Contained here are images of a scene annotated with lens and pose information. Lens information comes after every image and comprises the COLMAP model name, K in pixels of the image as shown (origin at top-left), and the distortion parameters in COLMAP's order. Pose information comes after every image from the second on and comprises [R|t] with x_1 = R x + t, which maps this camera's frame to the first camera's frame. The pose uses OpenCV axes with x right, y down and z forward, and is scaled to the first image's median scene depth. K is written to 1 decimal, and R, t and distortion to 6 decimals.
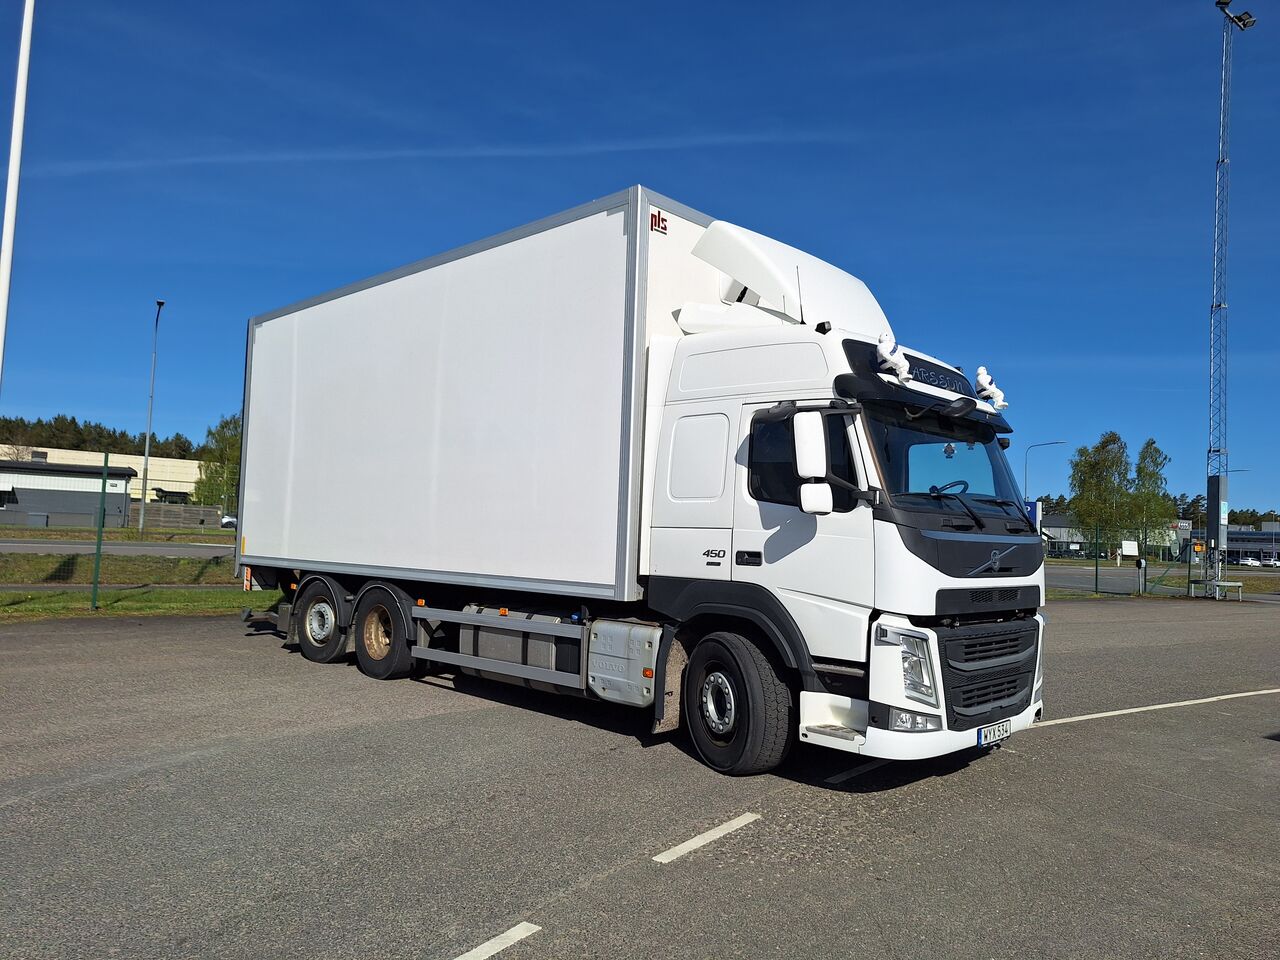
lens RADIAL K [[899.9, 0, 640.0], [0, 899.9, 480.0], [0, 0, 1]] dist [0.000018, 0.000351]
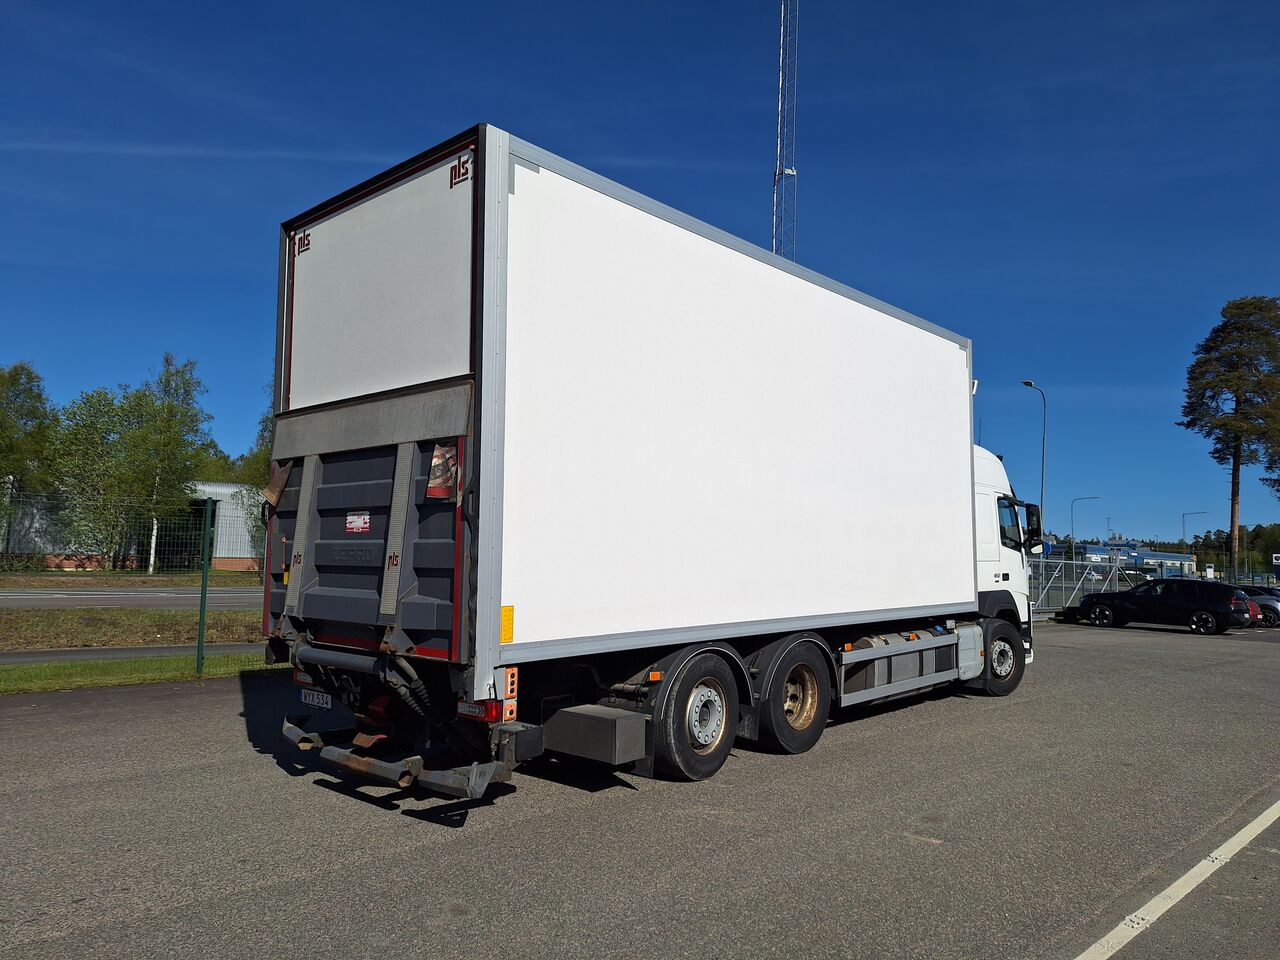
lens RADIAL K [[899.9, 0, 640.0], [0, 899.9, 480.0], [0, 0, 1]] dist [0.000018, 0.000351]
pose [[-0.023568, 0.049447, 0.998499, -1.259247], [-0.069541, 0.996276, -0.050978, 0.025569], [-0.997301, -0.070638, -0.020042, 1.319374]]
